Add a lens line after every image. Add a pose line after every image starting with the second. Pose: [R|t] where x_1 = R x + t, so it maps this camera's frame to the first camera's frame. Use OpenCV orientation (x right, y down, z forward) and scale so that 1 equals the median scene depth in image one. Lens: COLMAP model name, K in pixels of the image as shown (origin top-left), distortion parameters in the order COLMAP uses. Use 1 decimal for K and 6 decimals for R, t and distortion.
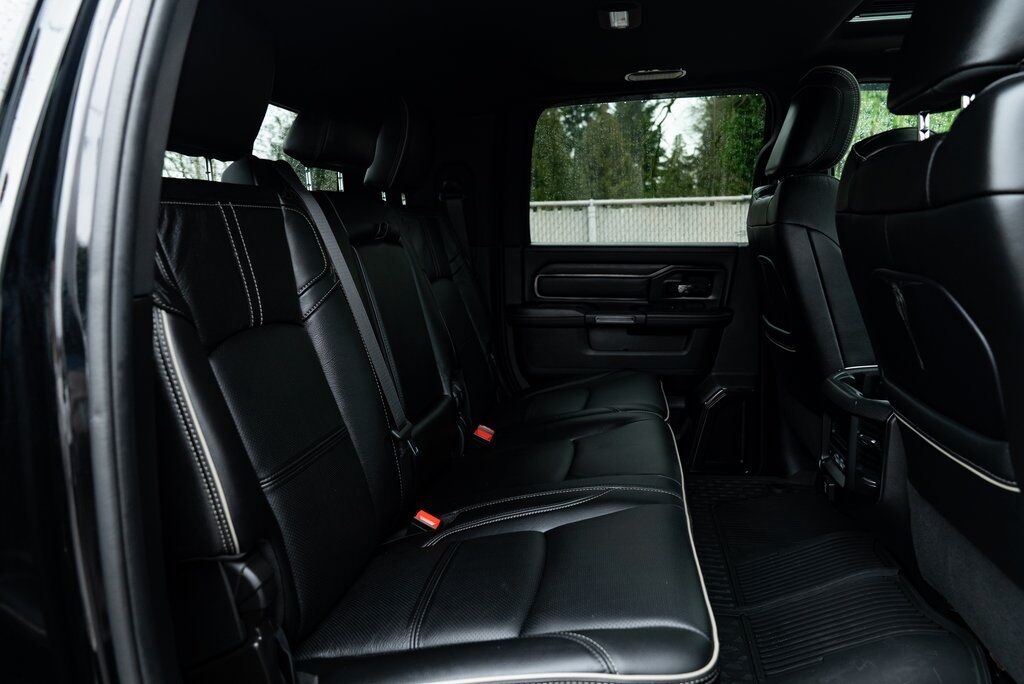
lens RADIAL K [[689.9, 0, 512.0], [0, 689.9, 342.0], [0, 0, 1]] dist [-0.043295, 0.025250]
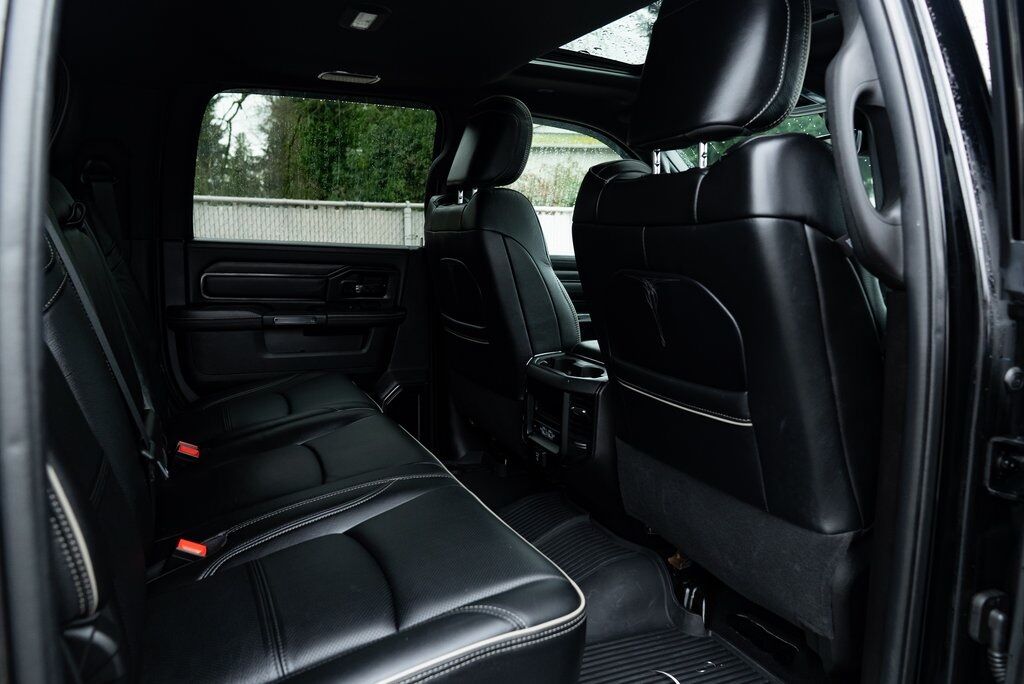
lens RADIAL K [[689.9, 0, 512.0], [0, 689.9, 342.0], [0, 0, 1]] dist [-0.043295, 0.025250]
pose [[0.824067, -0.038381, 0.565190, -0.149507], [0.041784, 0.999103, 0.006925, 0.004088], [-0.564949, 0.017910, 0.824932, 0.027249]]
